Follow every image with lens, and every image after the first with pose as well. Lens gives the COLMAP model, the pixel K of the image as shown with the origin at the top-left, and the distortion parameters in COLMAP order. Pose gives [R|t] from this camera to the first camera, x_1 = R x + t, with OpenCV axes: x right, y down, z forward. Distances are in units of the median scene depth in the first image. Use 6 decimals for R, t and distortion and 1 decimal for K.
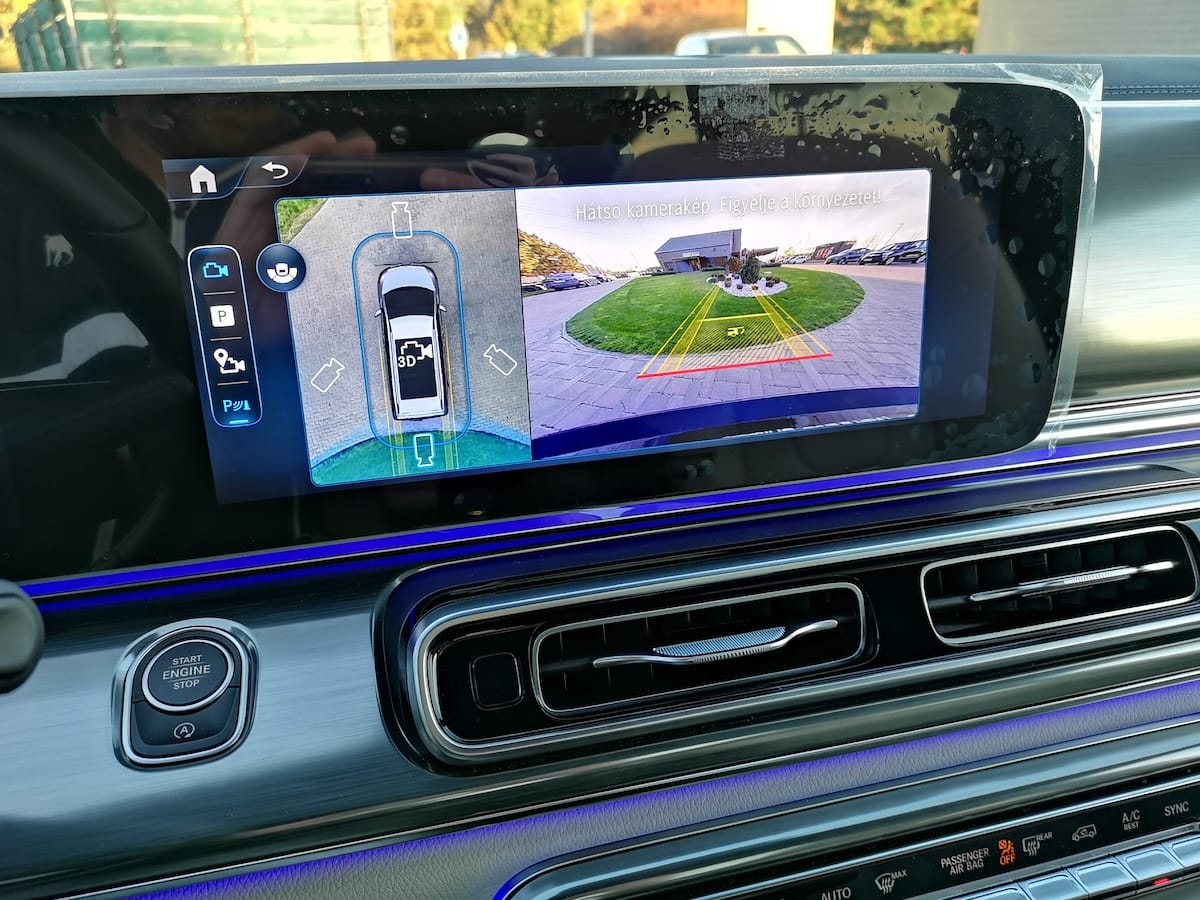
lens RADIAL K [[937.4, 0, 600.0], [0, 937.4, 450.0], [0, 0, 1]] dist [0.058060, -0.076485]
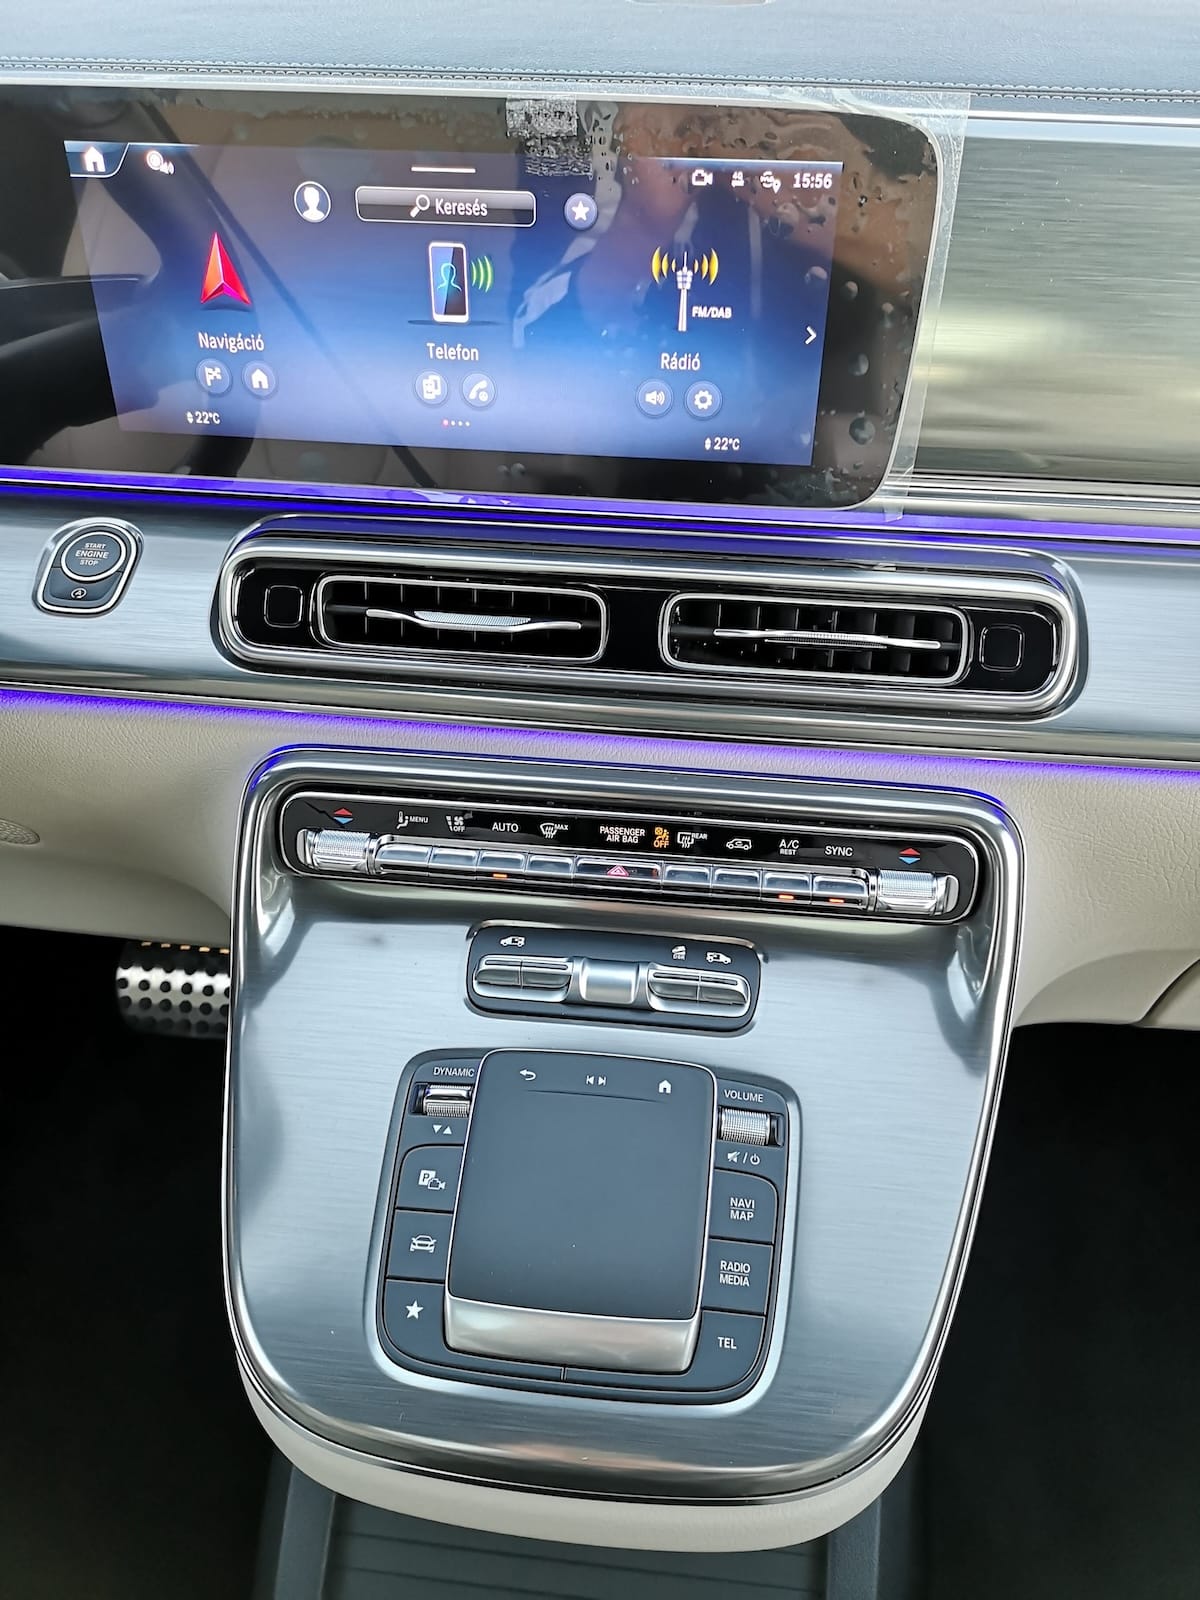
lens RADIAL K [[1249.8, 0, 609.8], [0, 1249.8, 803.7], [0, 0, 1]] dist [0.058060, -0.076485]
pose [[0.928710, 0.242617, -0.280420, 0.792033], [-0.154504, 0.940655, 0.302153, -0.082607], [0.337086, -0.237287, 0.911081, -0.445543]]
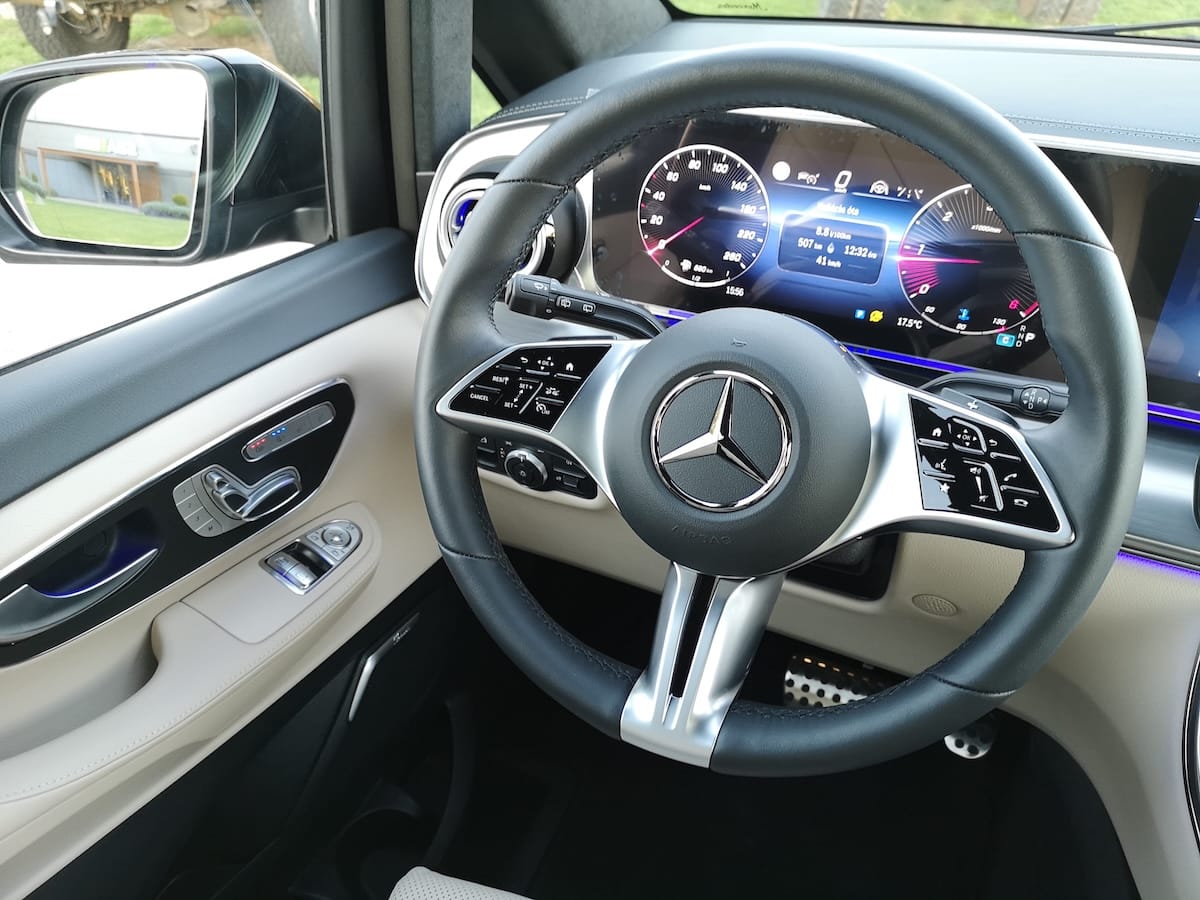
lens RADIAL K [[931.0, 0, 599.1], [0, 931.0, 445.9], [0, 0, 1]] dist [0.031520, -0.004386]
pose [[0.774083, 0.366790, -0.516004, -0.211023], [-0.262368, 0.927639, 0.265801, -0.020764], [0.576158, -0.070369, 0.814303, -1.140153]]
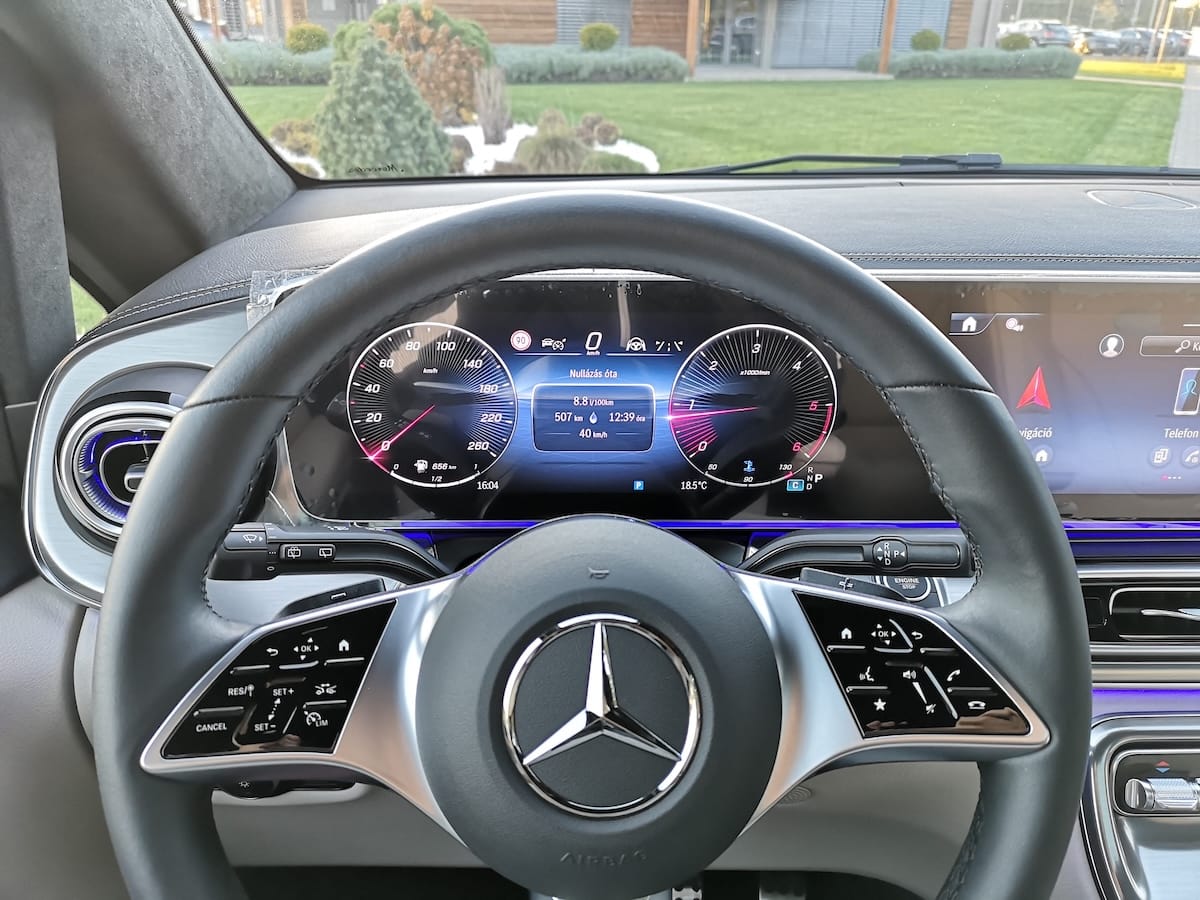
lens RADIAL K [[950.1, 0, 600.4], [0, 950.1, 448.1], [0, 0, 1]] dist [0.053378, -0.079492]
pose [[0.970904, 0.119527, -0.207508, -0.625897], [-0.114476, 0.992765, 0.036224, -0.022456], [0.210337, -0.011416, 0.977562, -0.904910]]
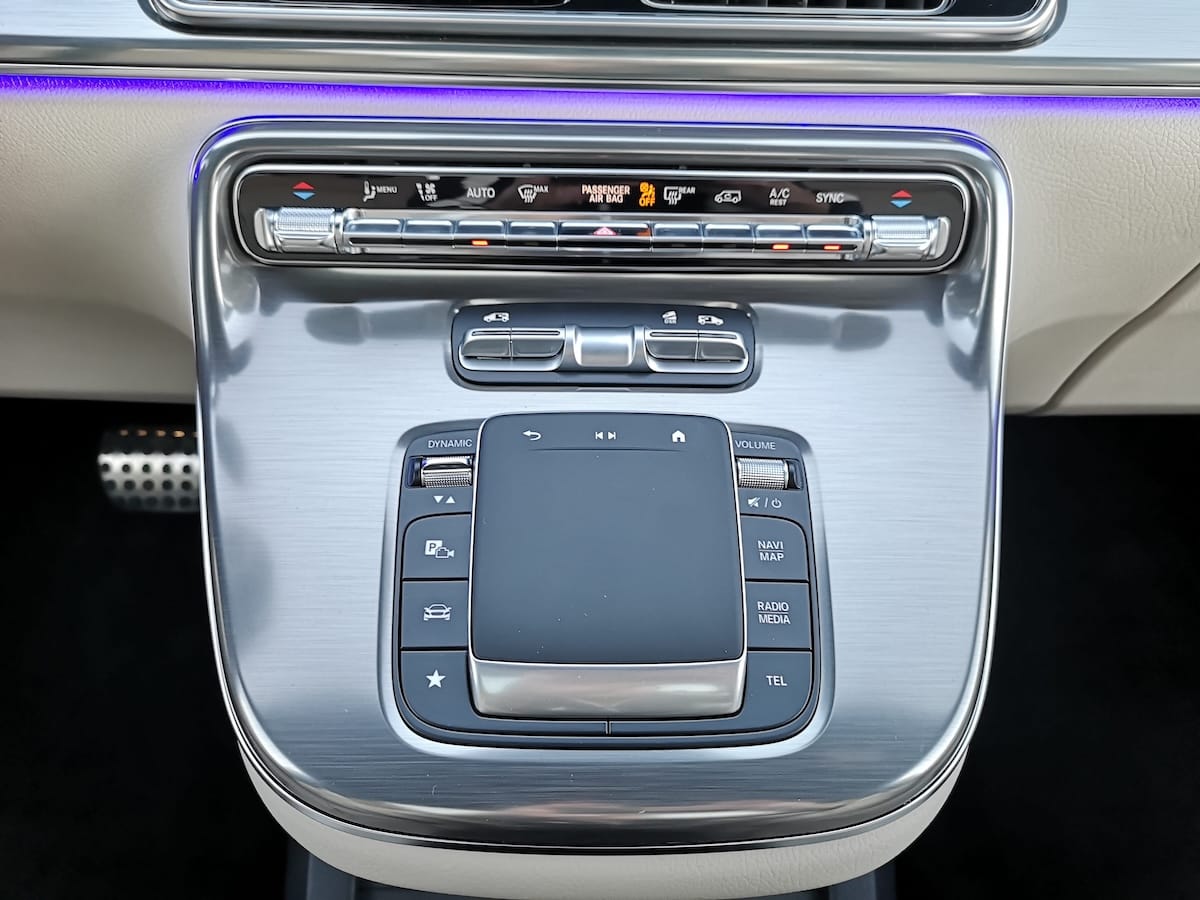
lens RADIAL K [[937.4, 0, 600.0], [0, 937.4, 450.0], [0, 0, 1]] dist [0.058060, -0.076485]
pose [[0.965524, 0.202007, -0.164187, 0.615602], [-0.129840, 0.920379, 0.368842, 0.292787], [0.225623, -0.334807, 0.914876, -0.151880]]
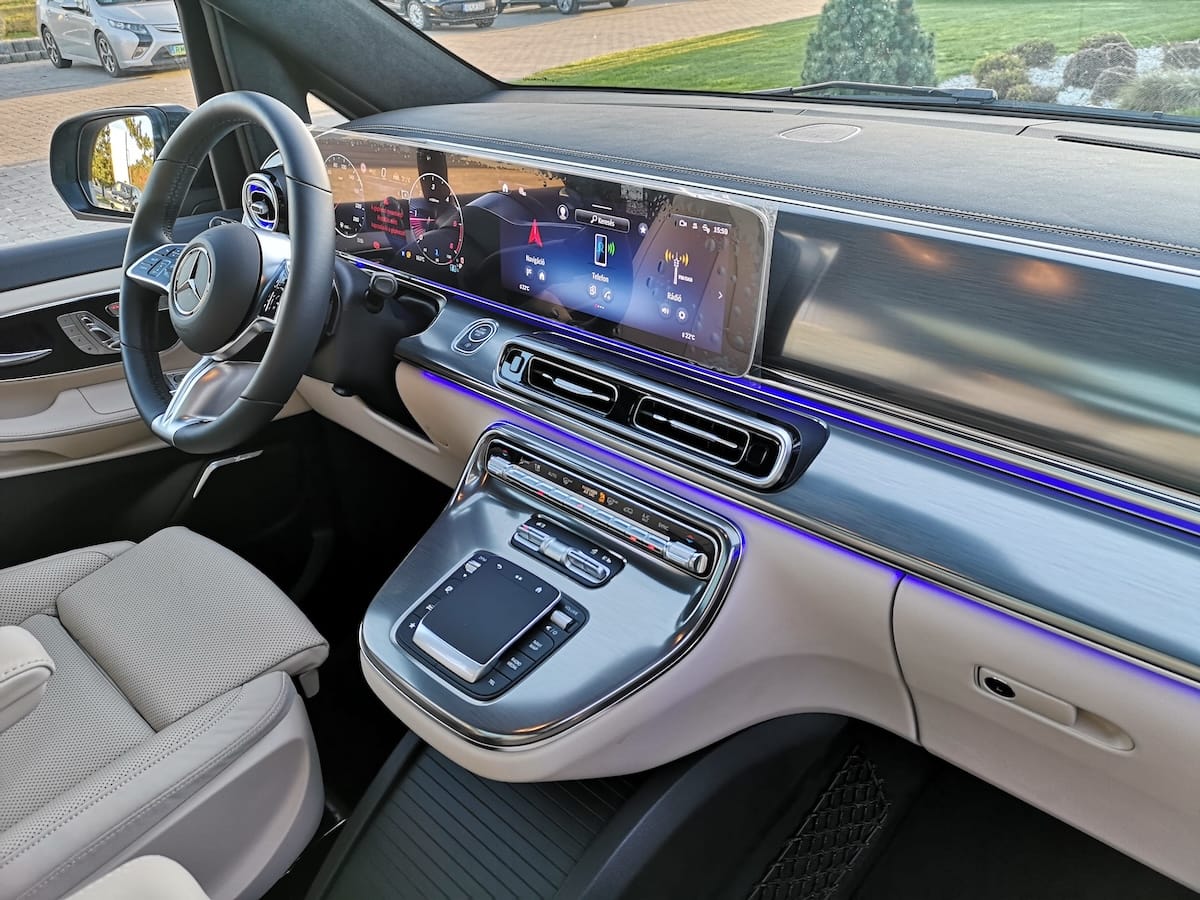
lens RADIAL K [[916.2, 0, 605.3], [0, 916.2, 451.1], [0, 0, 1]] dist [0.050703, -0.003072]
pose [[0.514262, 0.406896, -0.754964, 2.271756], [-0.287996, 0.911103, 0.294873, -0.439770], [0.807833, 0.065784, 0.585729, -0.482687]]
